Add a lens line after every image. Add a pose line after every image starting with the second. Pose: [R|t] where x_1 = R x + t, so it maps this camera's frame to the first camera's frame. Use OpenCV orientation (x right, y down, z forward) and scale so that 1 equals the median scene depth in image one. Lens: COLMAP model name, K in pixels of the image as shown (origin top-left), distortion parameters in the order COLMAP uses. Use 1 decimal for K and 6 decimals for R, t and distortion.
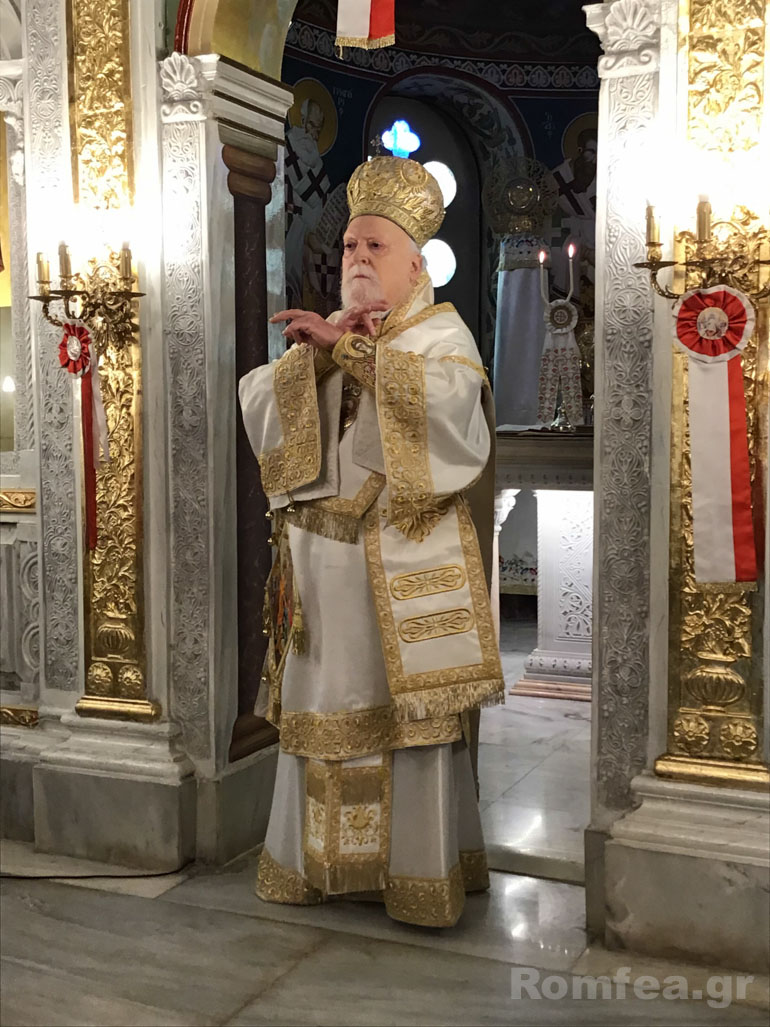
lens RADIAL K [[1305.4, 0, 379.7], [0, 1305.4, 511.8], [0, 0, 1]] dist [0.157041, -0.351370]
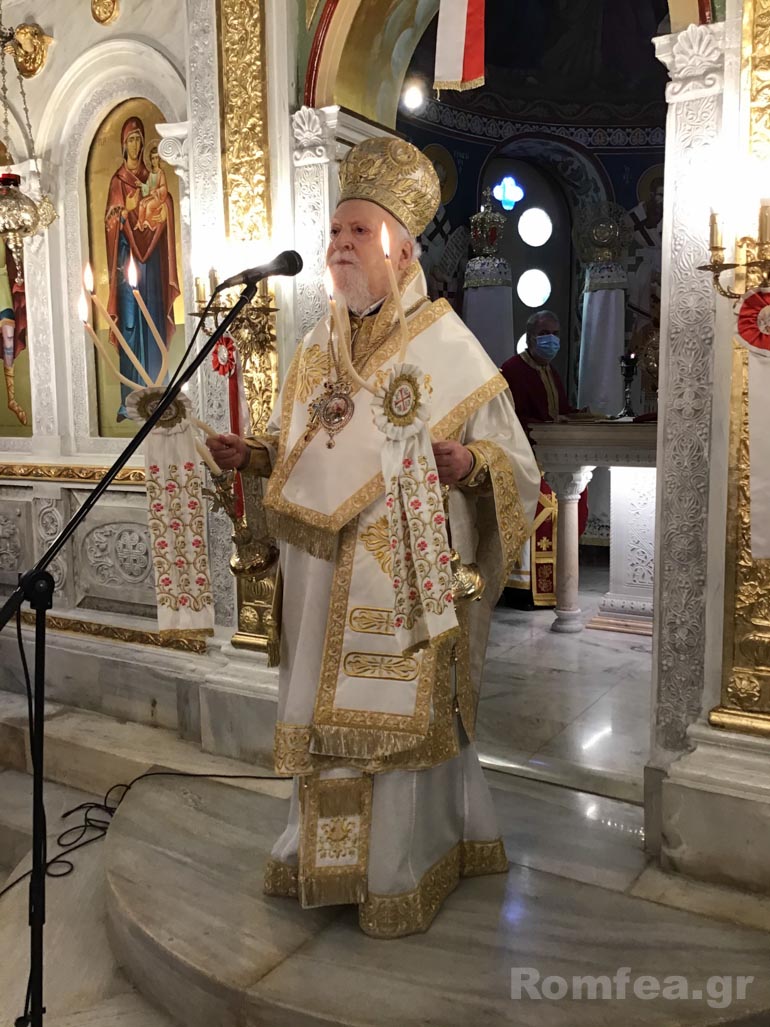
lens RADIAL K [[916.5, 0, 382.0], [0, 916.5, 513.2], [0, 0, 1]] dist [0.133871, -0.276077]
pose [[0.991682, 0.007570, -0.128488, 0.027084], [-0.002272, 0.999143, 0.041330, -0.011993], [0.128690, -0.040695, 0.990849, 0.154211]]
